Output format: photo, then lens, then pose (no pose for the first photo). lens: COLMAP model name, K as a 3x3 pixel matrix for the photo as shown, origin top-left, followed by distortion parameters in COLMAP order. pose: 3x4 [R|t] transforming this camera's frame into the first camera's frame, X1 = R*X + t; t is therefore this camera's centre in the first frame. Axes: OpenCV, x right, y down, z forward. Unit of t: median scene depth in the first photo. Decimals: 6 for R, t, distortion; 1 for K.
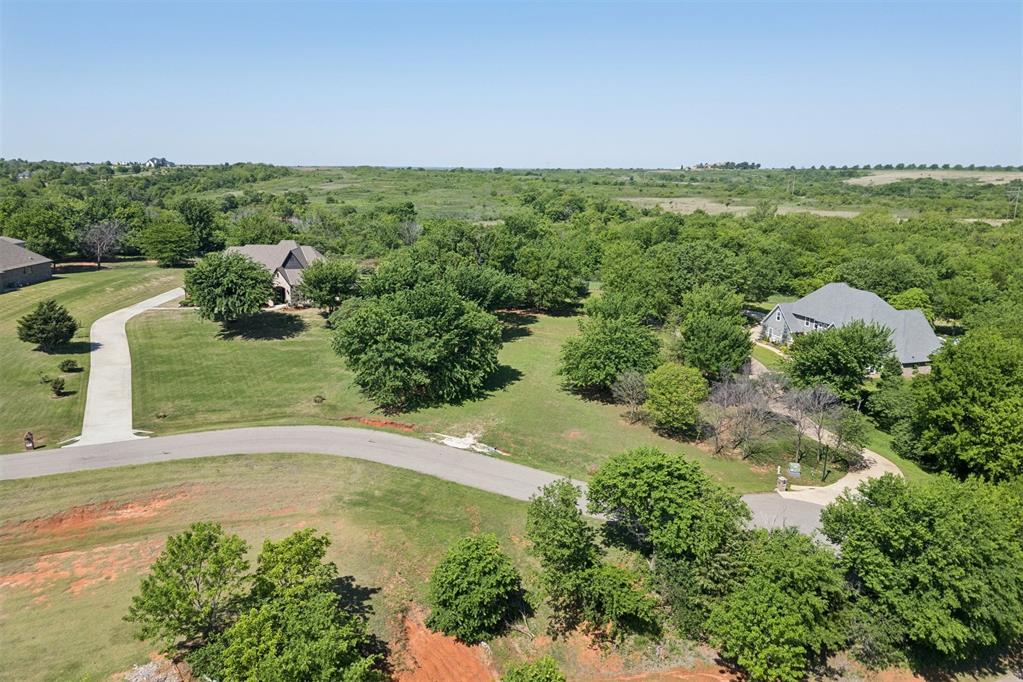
lens RADIAL K [[719.2, 0, 511.5], [0, 719.2, 341.0], [0, 0, 1]] dist [0.068752, -0.068803]
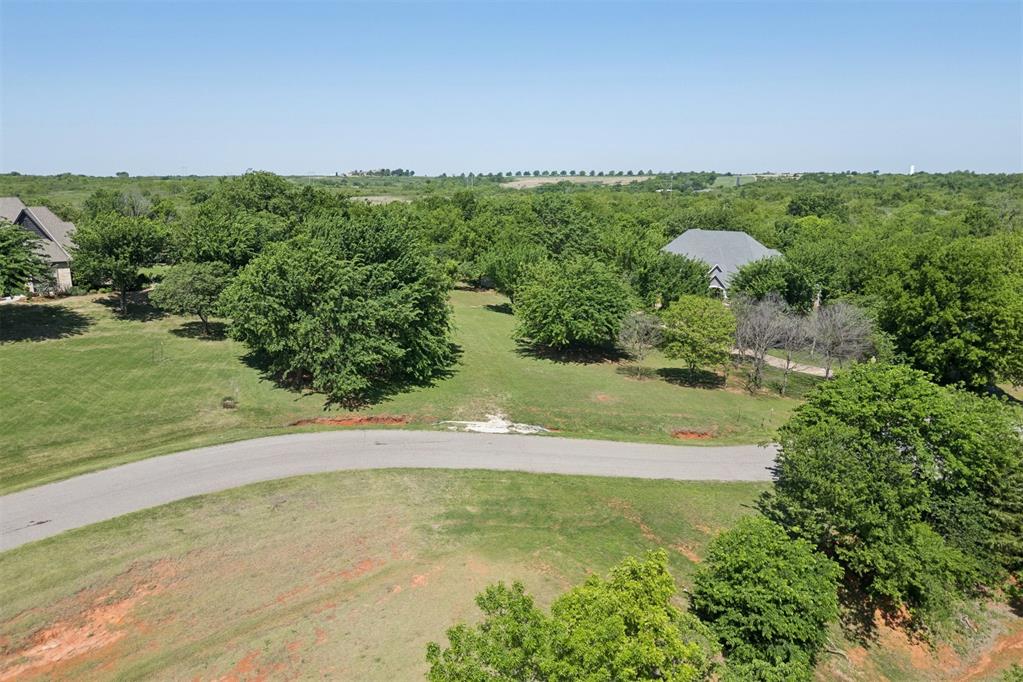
lens RADIAL K [[745.6, 0, 518.5], [0, 745.6, 341.9], [0, 0, 1]] dist [0.072368, -0.080638]
pose [[0.890775, -0.106624, 0.441760, -0.333093], [0.115690, 0.993264, 0.006455, 0.054548], [-0.439473, 0.045358, 0.897110, 0.319162]]
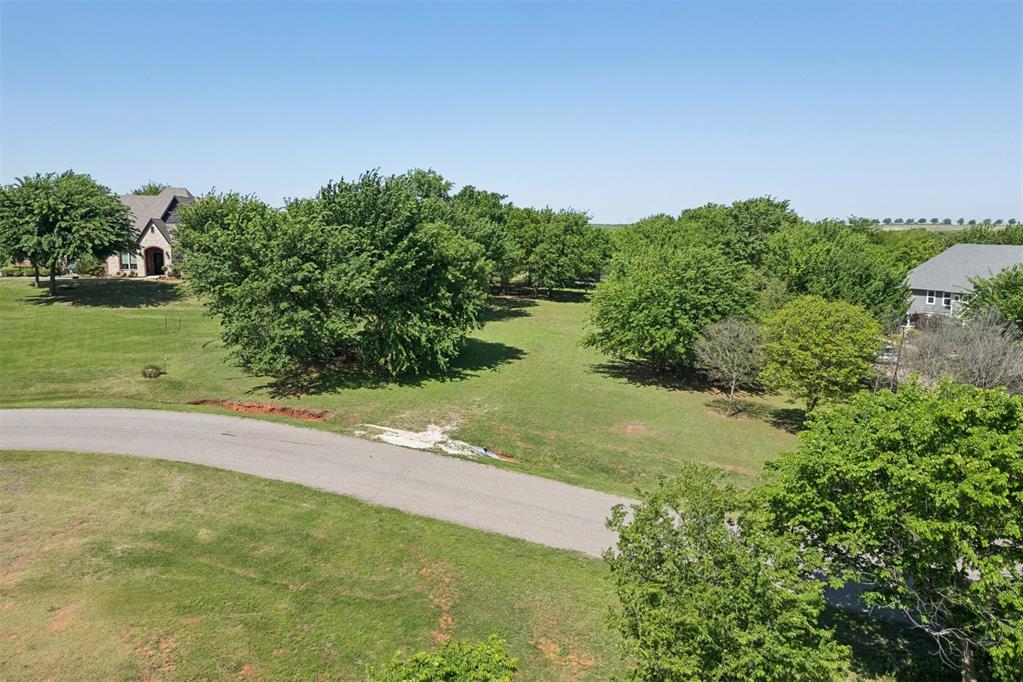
lens RADIAL K [[751.5, 0, 507.6], [0, 751.5, 342.8], [0, 0, 1]] dist [0.050476, -0.045197]
pose [[0.999621, -0.004429, 0.027183, -0.019403], [0.006731, 0.996340, -0.085215, 0.111417], [-0.026706, 0.085365, 0.995992, 0.443707]]
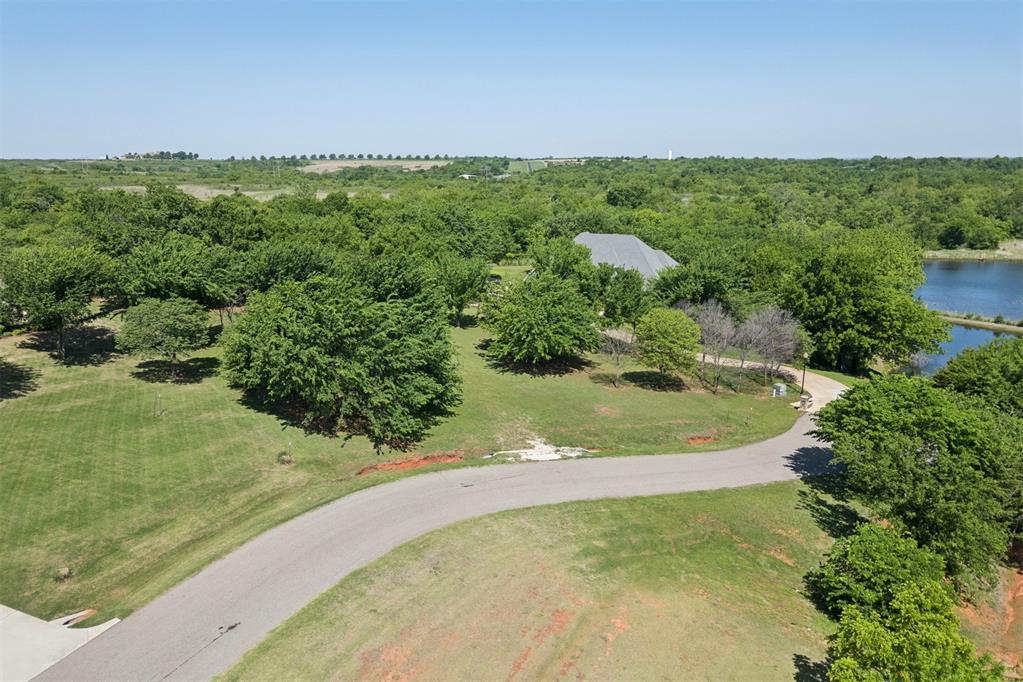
lens RADIAL K [[723.9, 0, 511.5], [0, 723.9, 341.0], [0, 0, 1]] dist [0.069711, -0.074234]
pose [[0.740213, -0.173805, 0.649520, -0.514880], [0.168558, 0.983133, 0.070983, -0.026250], [-0.650901, 0.056939, 0.757024, 0.427748]]
